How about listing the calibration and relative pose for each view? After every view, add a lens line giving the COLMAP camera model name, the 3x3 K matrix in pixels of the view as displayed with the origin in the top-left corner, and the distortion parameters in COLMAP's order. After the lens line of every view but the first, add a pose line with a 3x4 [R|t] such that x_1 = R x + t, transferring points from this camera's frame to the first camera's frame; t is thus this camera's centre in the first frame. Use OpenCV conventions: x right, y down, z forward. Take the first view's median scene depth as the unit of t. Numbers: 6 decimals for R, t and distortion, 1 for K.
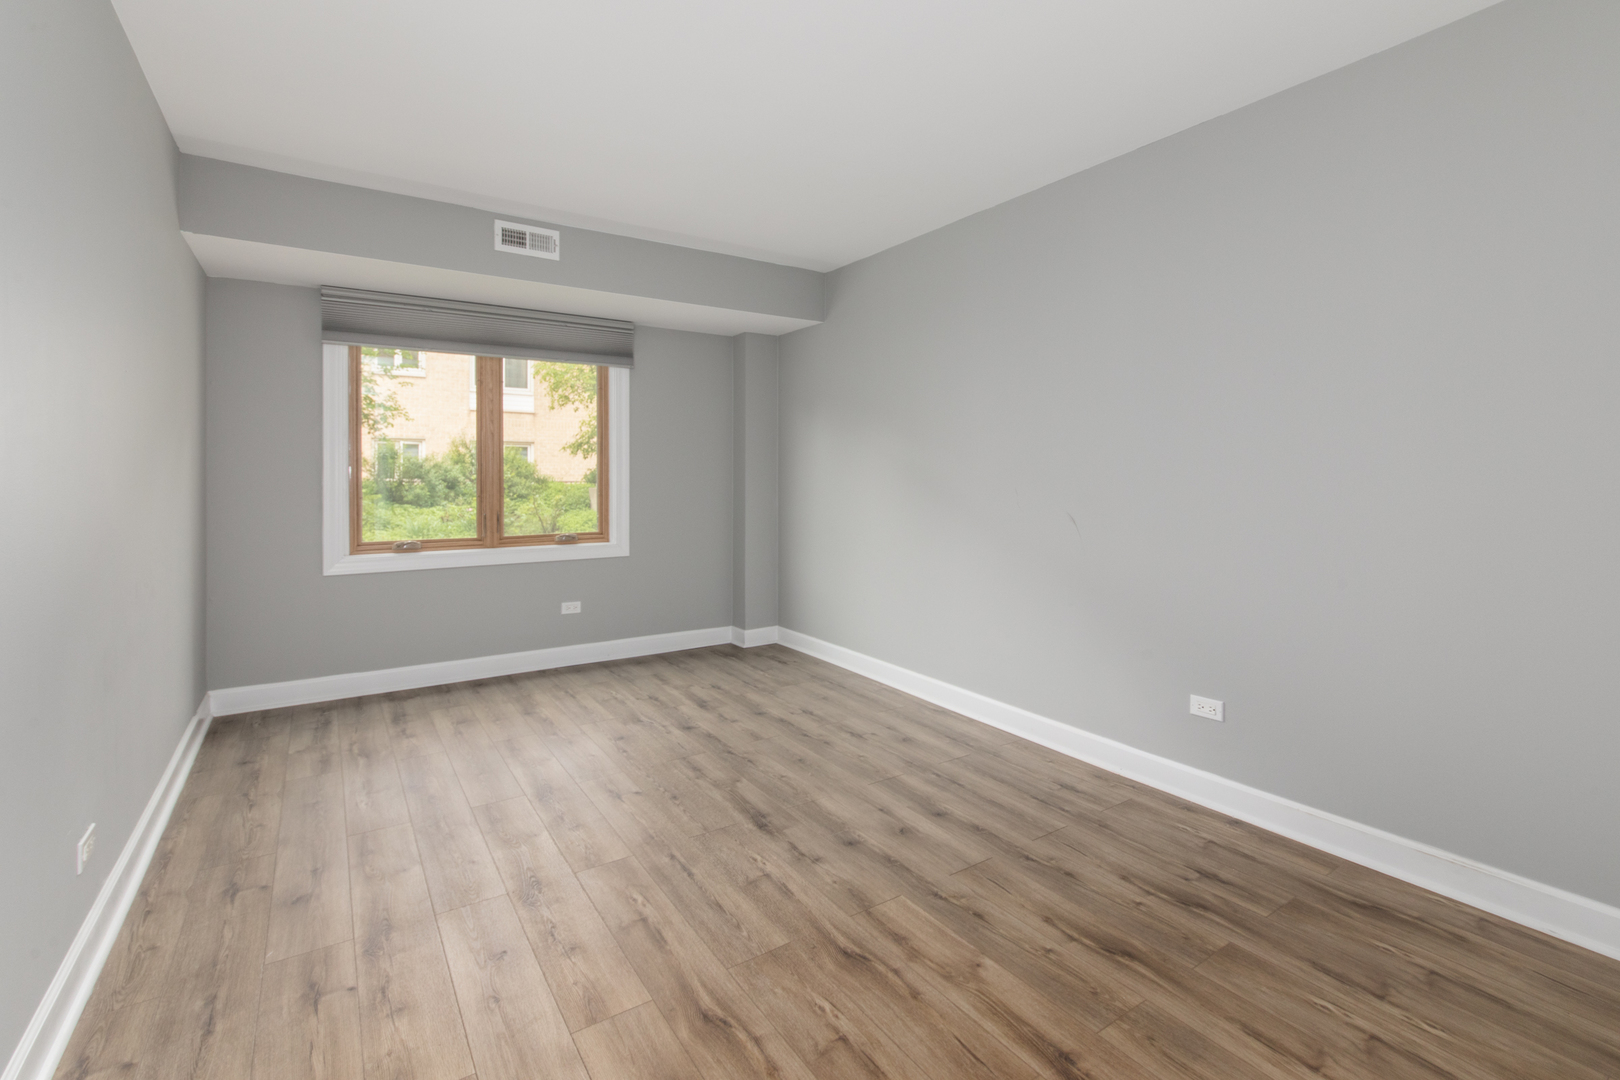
lens RADIAL K [[723.9, 0, 811.3], [0, 723.9, 538.9], [0, 0, 1]] dist [0.000029, -0.000927]
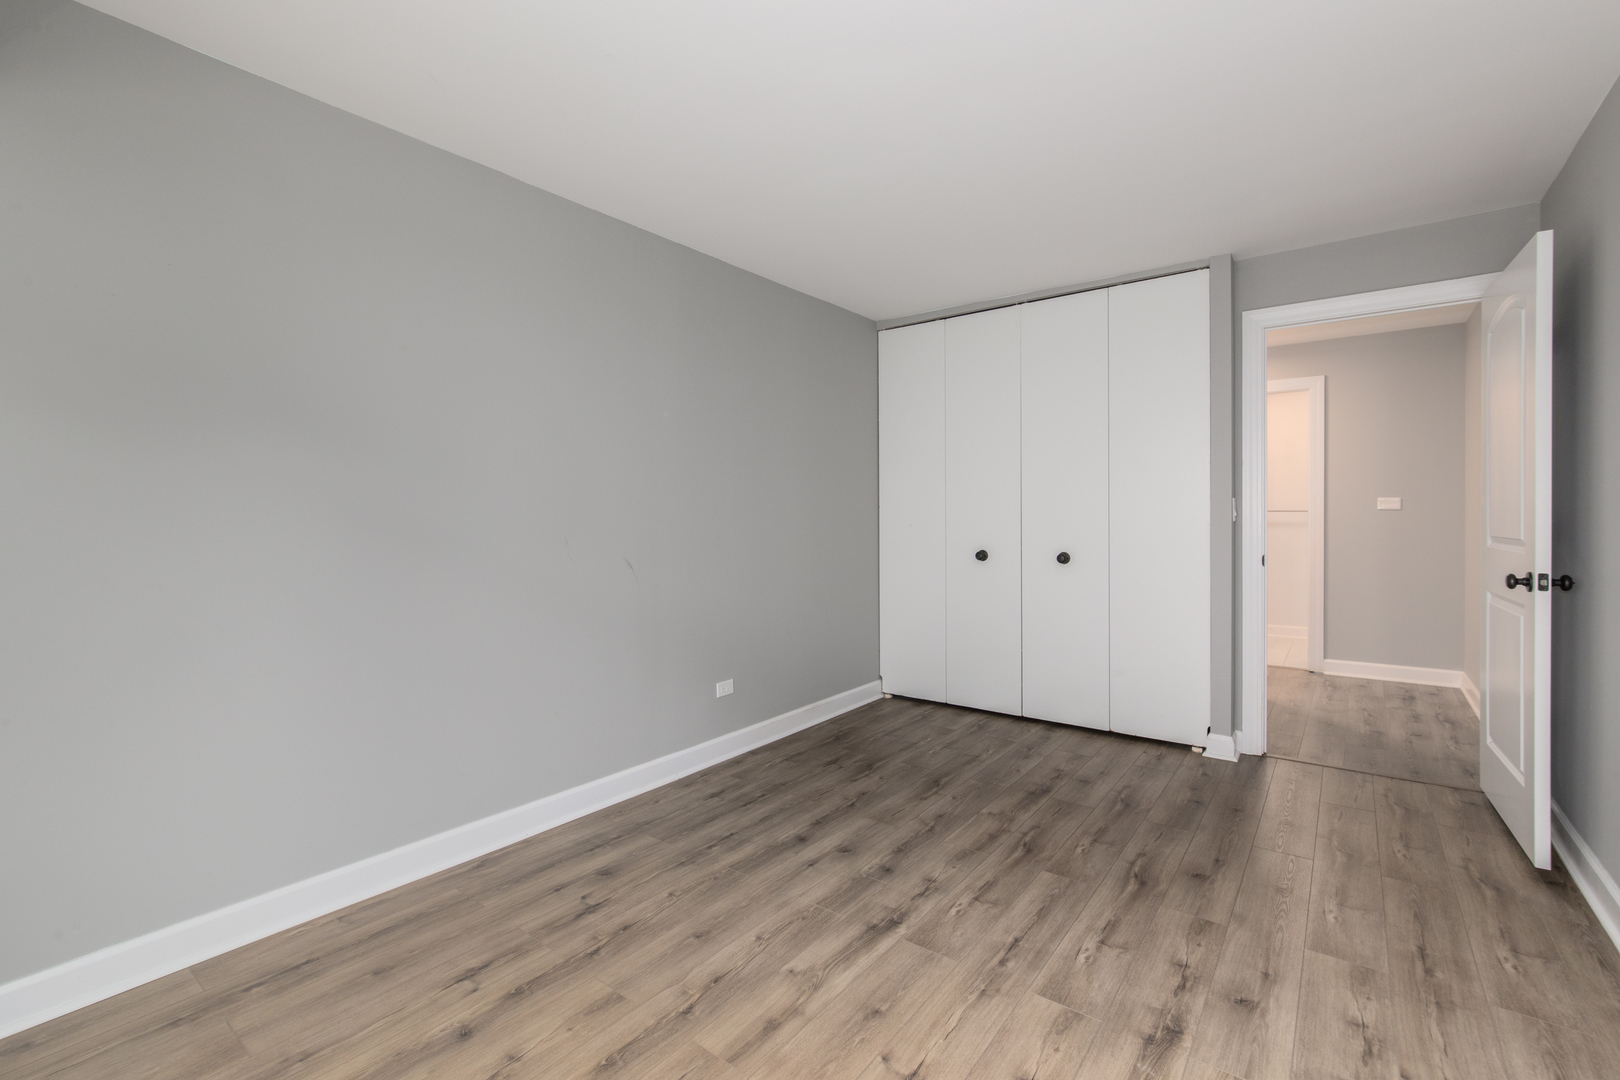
lens RADIAL K [[723.9, 0, 811.4], [0, 723.9, 530.6], [0, 0, 1]] dist [0.000029, -0.000927]
pose [[-0.332803, -0.019242, 0.942800, -0.942254], [0.086836, 0.994918, 0.050958, -0.141831], [-0.938990, 0.098828, -0.329441, 1.480534]]
